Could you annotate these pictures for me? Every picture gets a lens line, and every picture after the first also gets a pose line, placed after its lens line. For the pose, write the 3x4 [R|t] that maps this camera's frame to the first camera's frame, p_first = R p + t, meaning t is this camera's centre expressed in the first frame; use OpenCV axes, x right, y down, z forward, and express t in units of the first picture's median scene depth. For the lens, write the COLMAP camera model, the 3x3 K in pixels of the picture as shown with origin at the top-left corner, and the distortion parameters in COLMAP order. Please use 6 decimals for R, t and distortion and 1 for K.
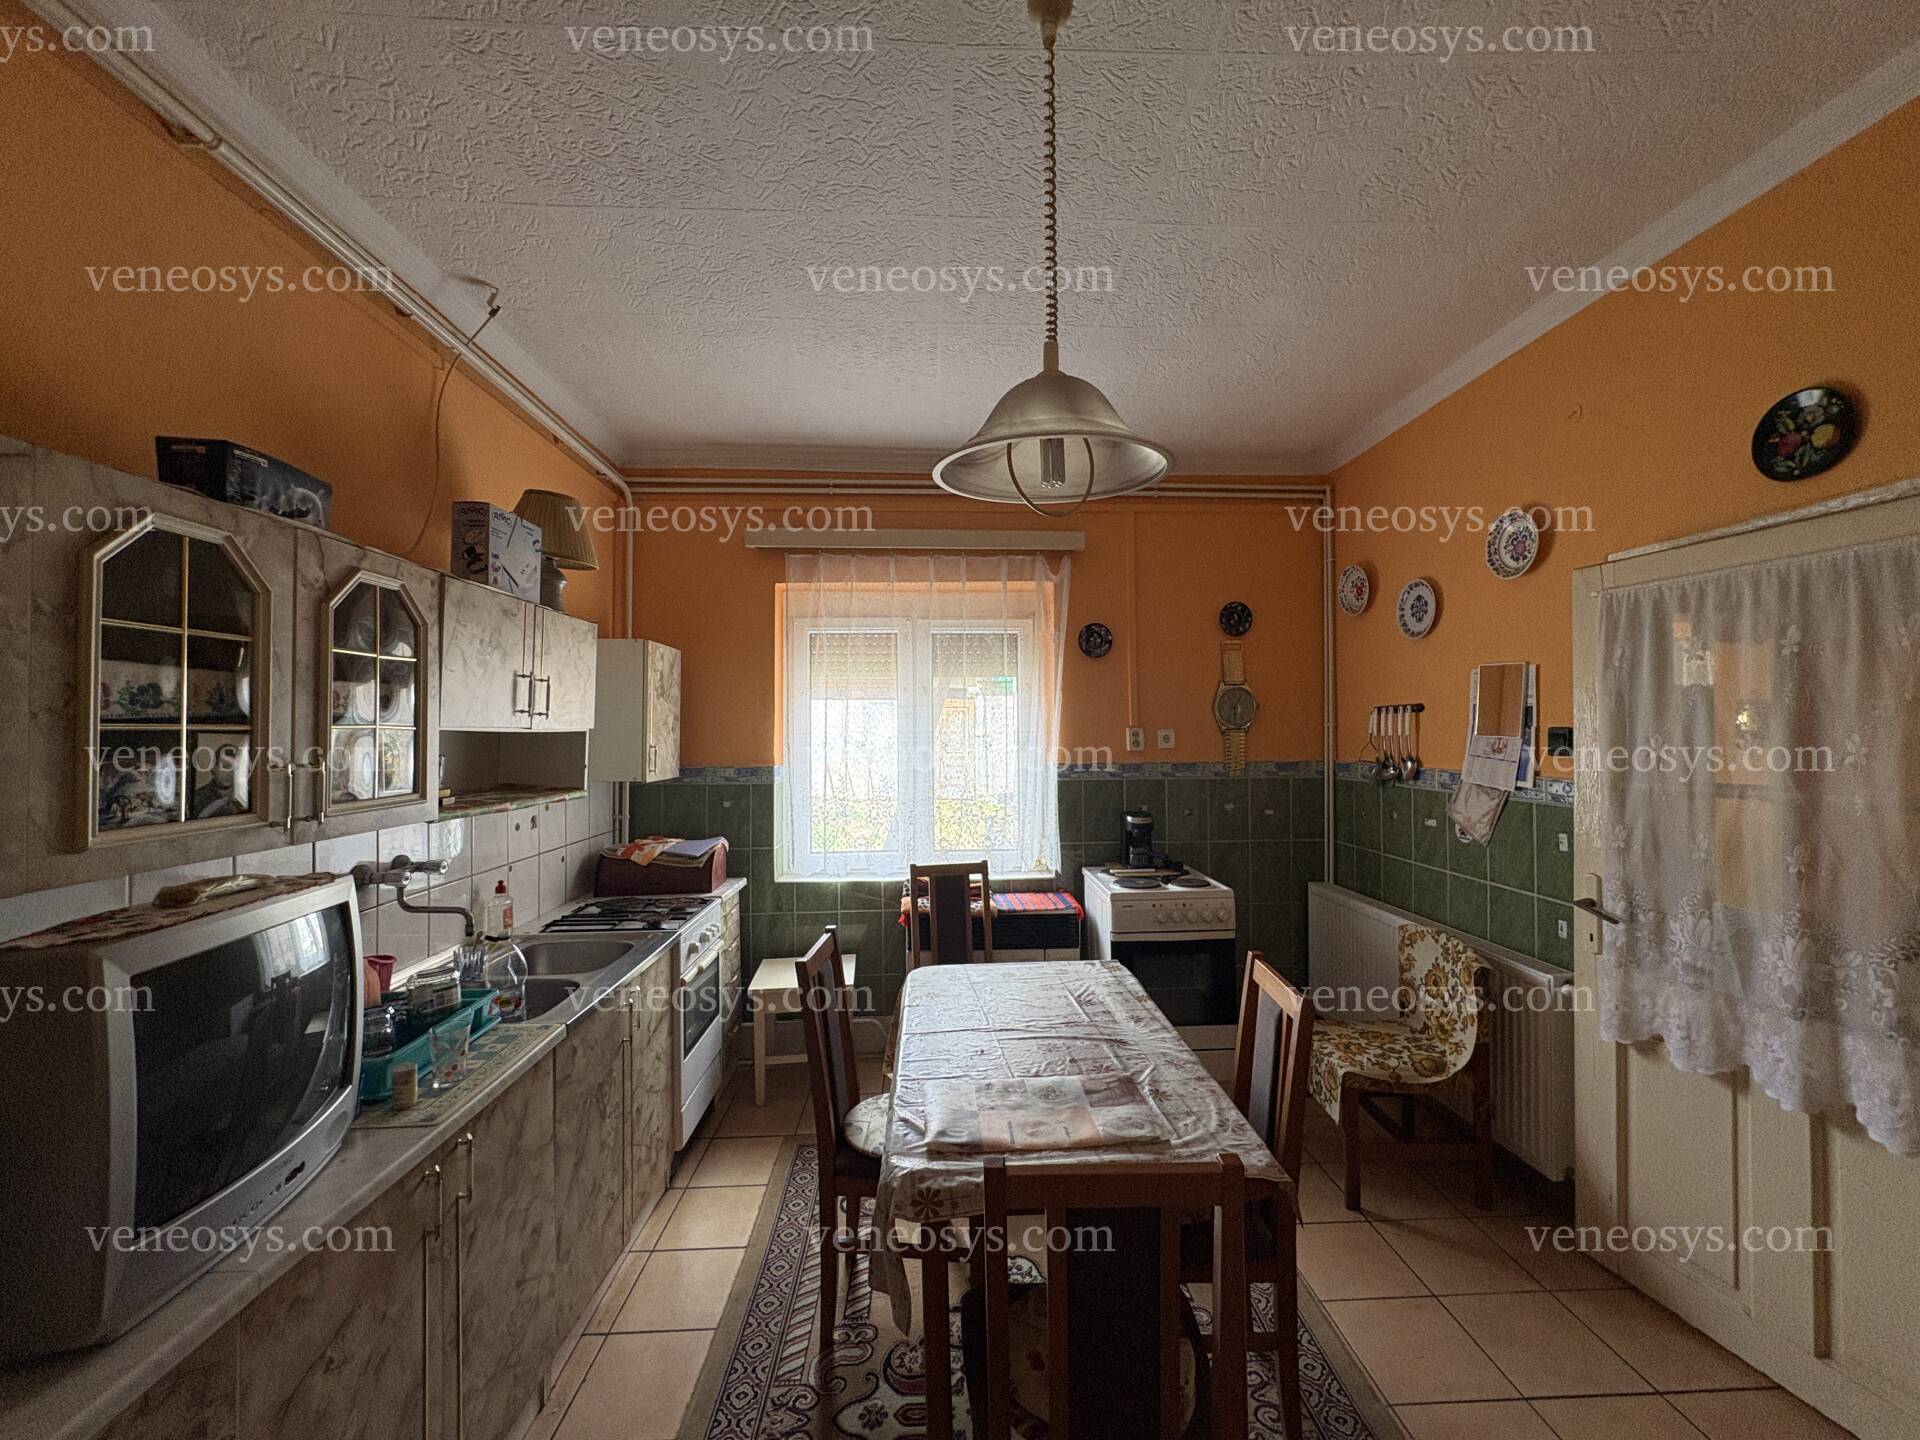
lens RADIAL K [[761.8, 0, 960.0], [0, 761.8, 720.0], [0, 0, 1]] dist [-0.000108, 0.000109]
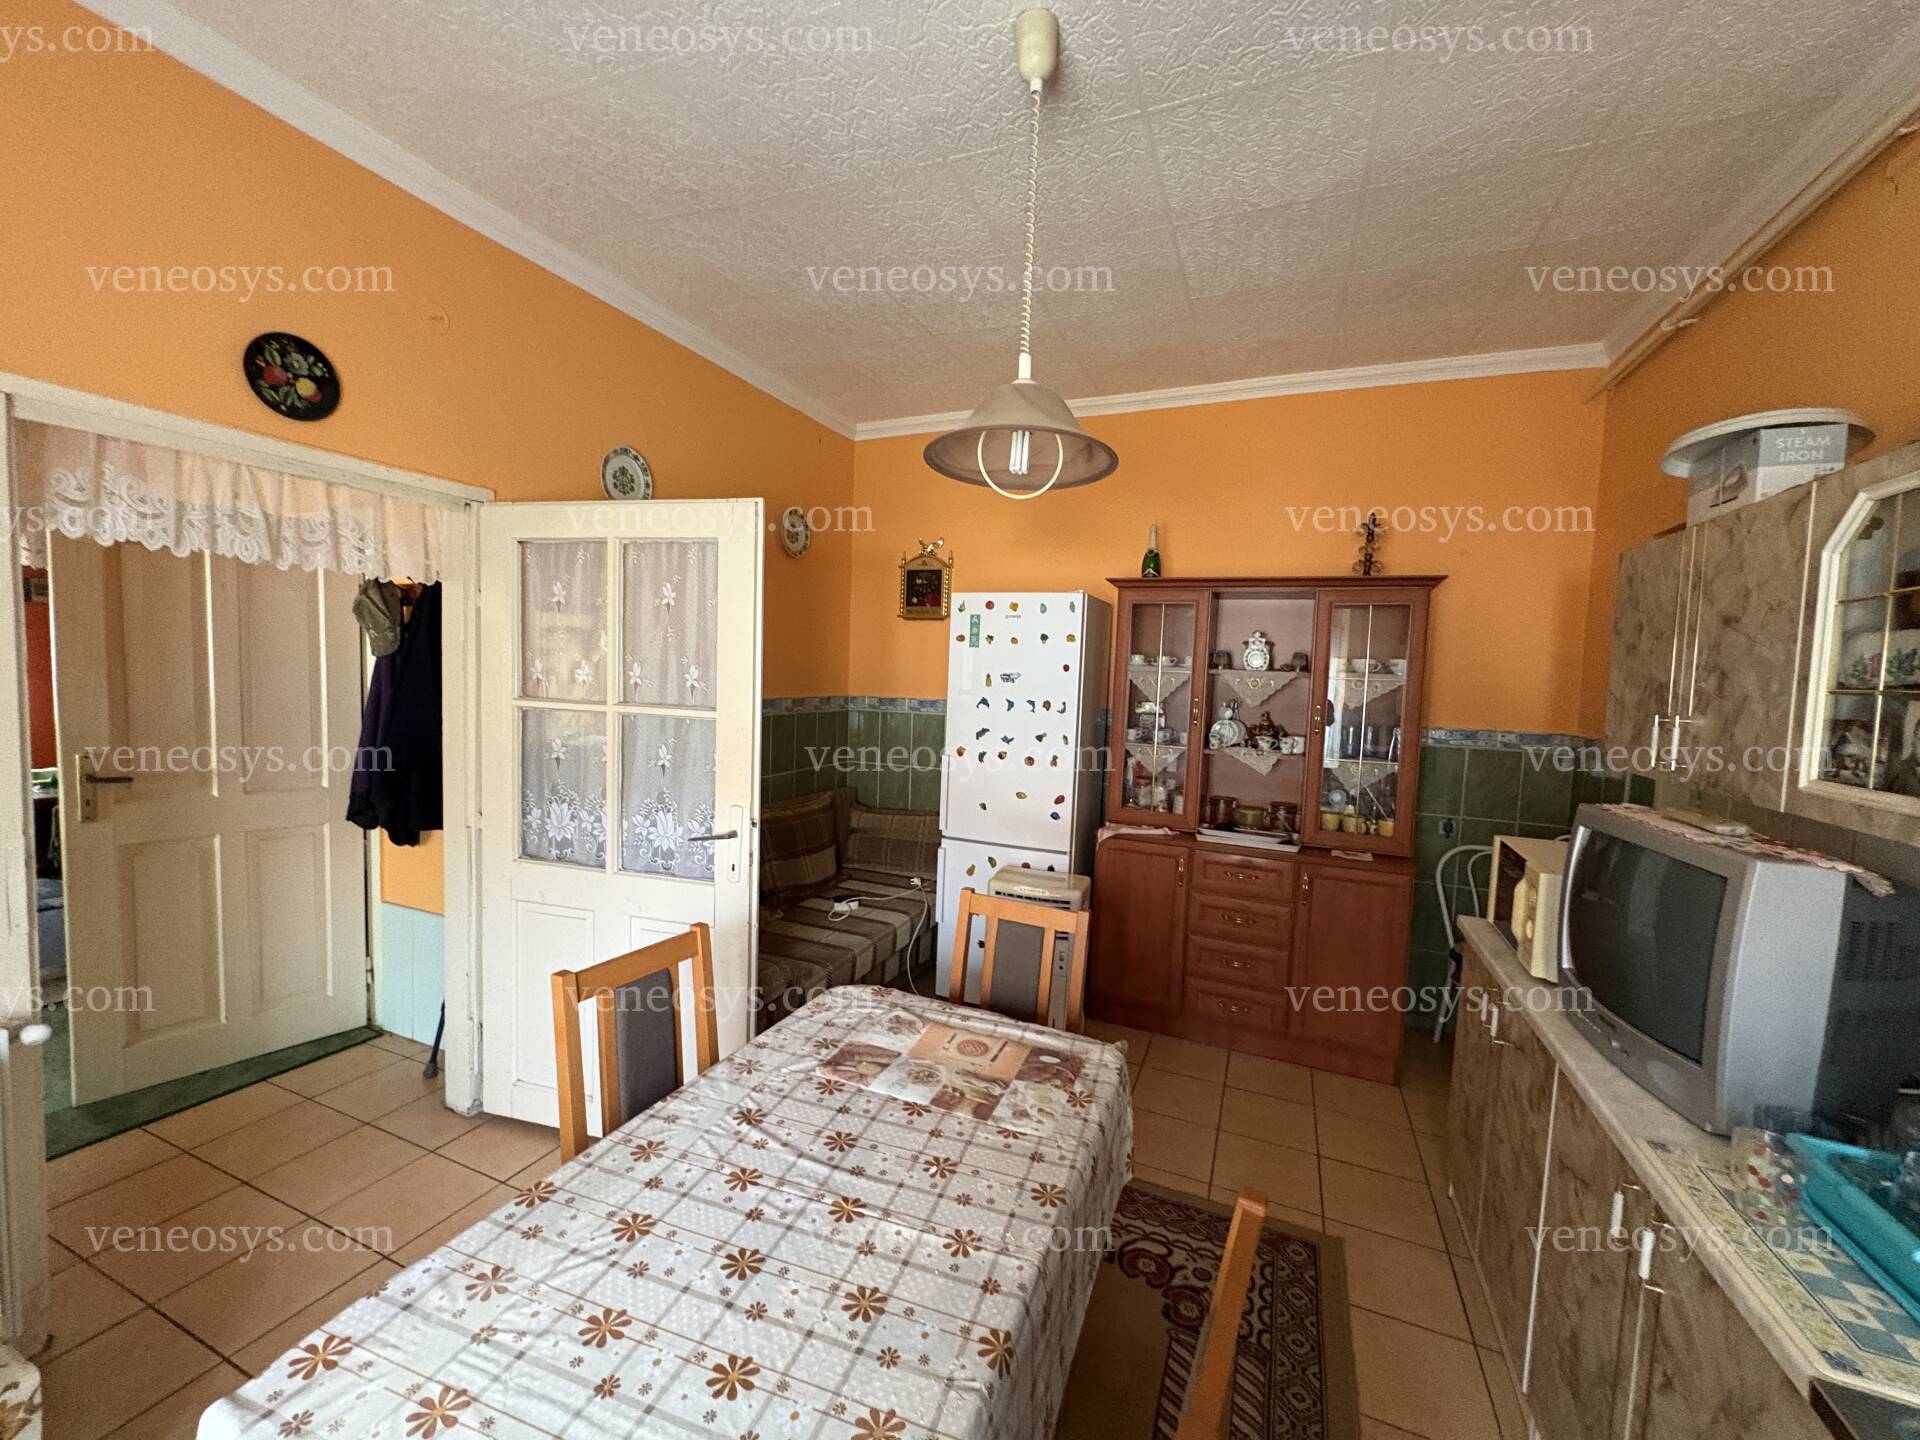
lens RADIAL K [[761.8, 0, 960.0], [0, 761.8, 720.0], [0, 0, 1]] dist [-0.000108, 0.000109]
pose [[-0.904405, -0.060539, 0.422358, -0.236211], [-0.041005, 0.997633, 0.055191, 0.014674], [-0.424700, 0.032597, -0.904747, 1.518236]]
